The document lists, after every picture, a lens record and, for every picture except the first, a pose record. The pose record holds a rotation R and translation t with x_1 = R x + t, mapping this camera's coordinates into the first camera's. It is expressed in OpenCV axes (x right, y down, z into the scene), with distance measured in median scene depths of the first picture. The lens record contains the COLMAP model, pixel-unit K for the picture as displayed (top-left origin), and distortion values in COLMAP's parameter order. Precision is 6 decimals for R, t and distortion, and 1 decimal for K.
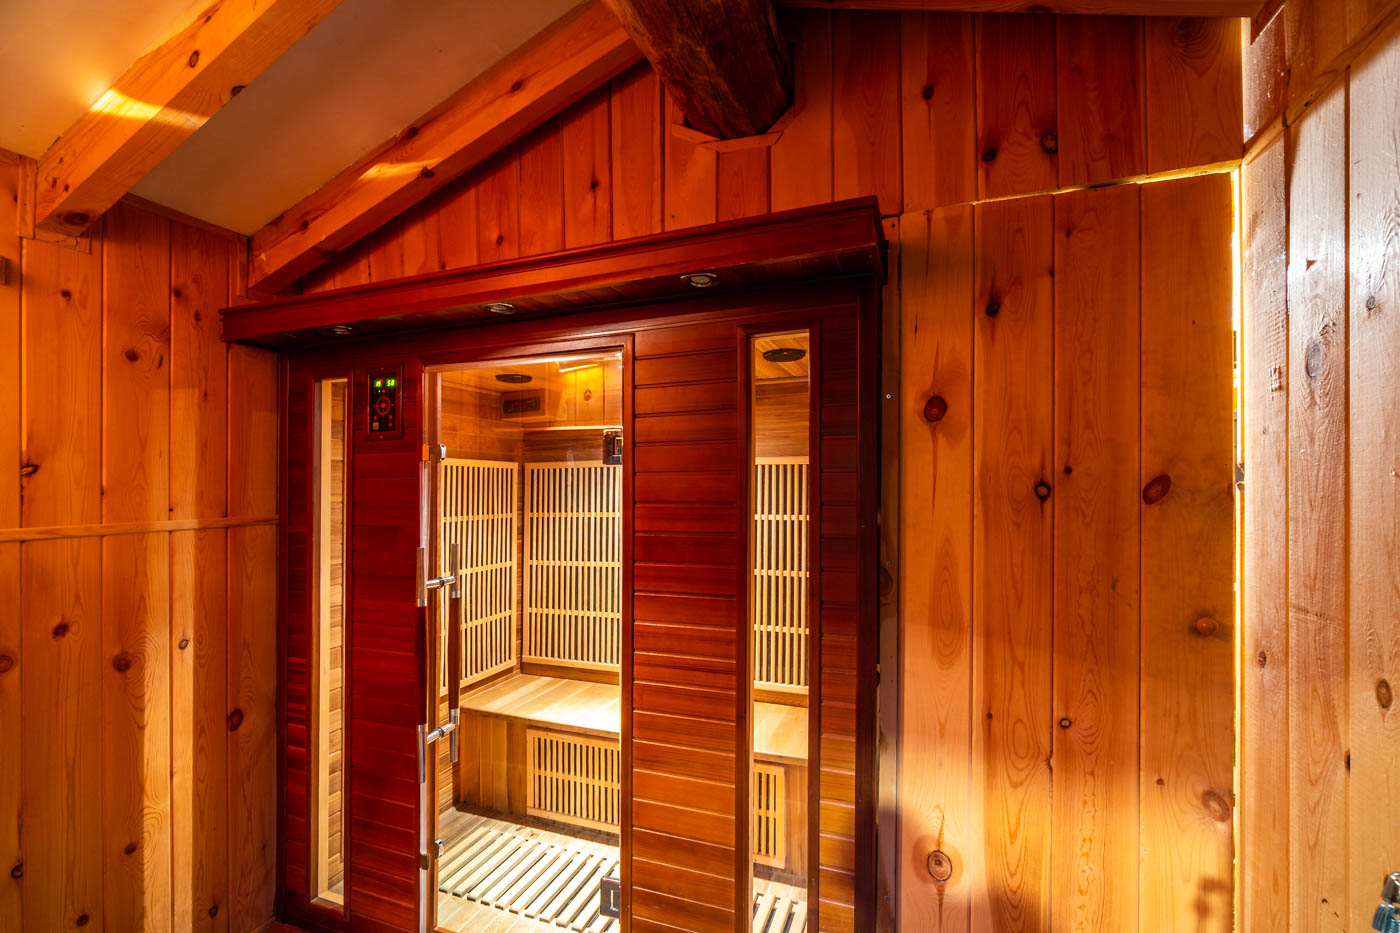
lens RADIAL K [[603.4, 0, 702.9], [0, 603.4, 471.6], [0, 0, 1]] dist [-0.005178, 0.001883]
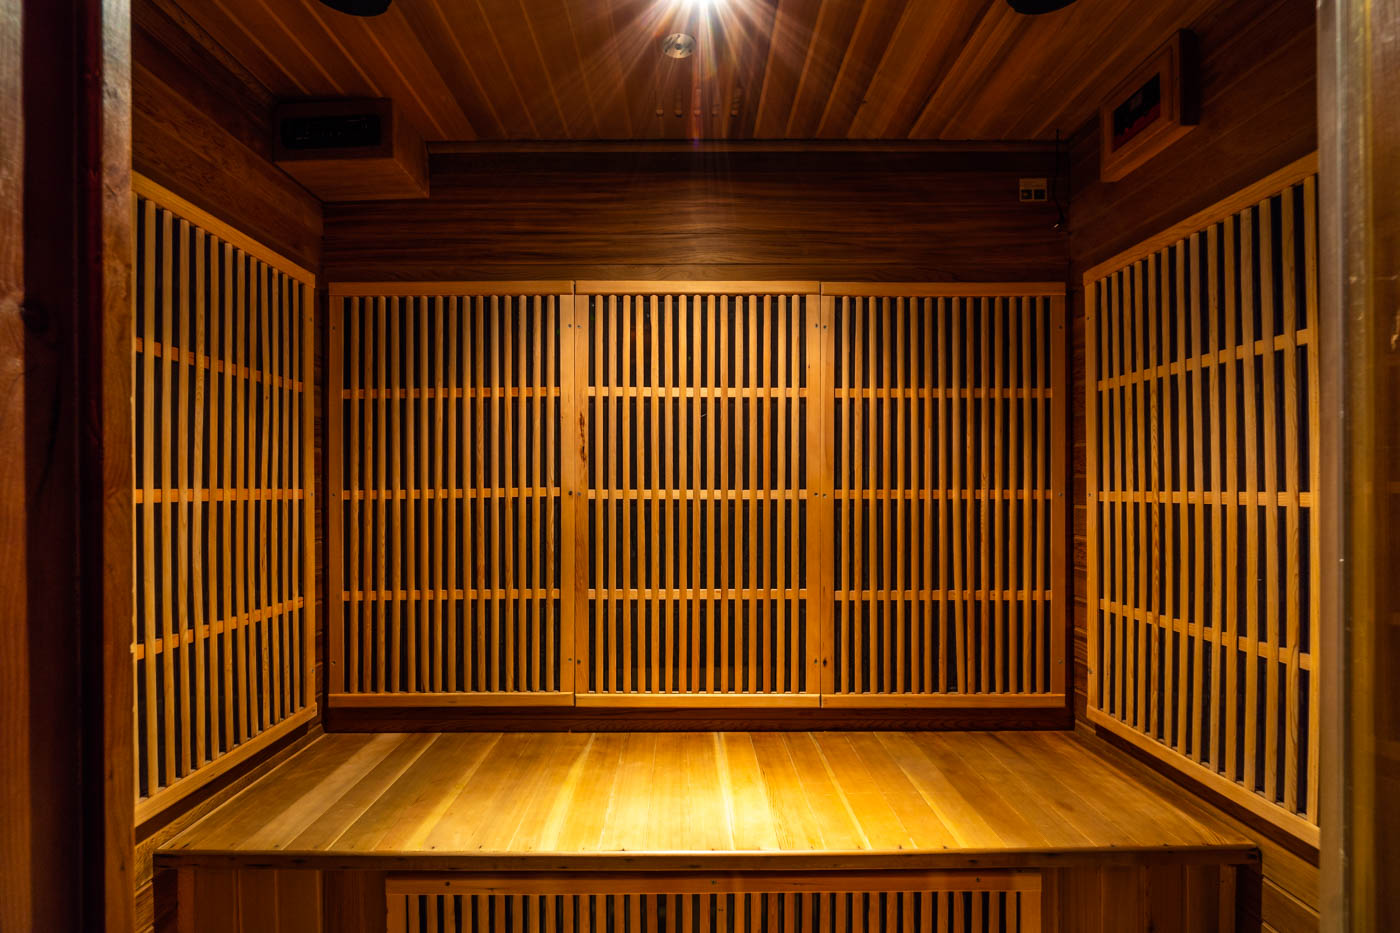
lens RADIAL K [[641.6, 0, 698.8], [0, 641.6, 478.1], [0, 0, 1]] dist [0.001836, 0.000110]
pose [[0.941510, 0.001375, 0.336982, -0.205181], [-0.010076, 0.999659, 0.024074, 0.128785], [-0.336834, -0.026061, 0.941203, 0.459593]]
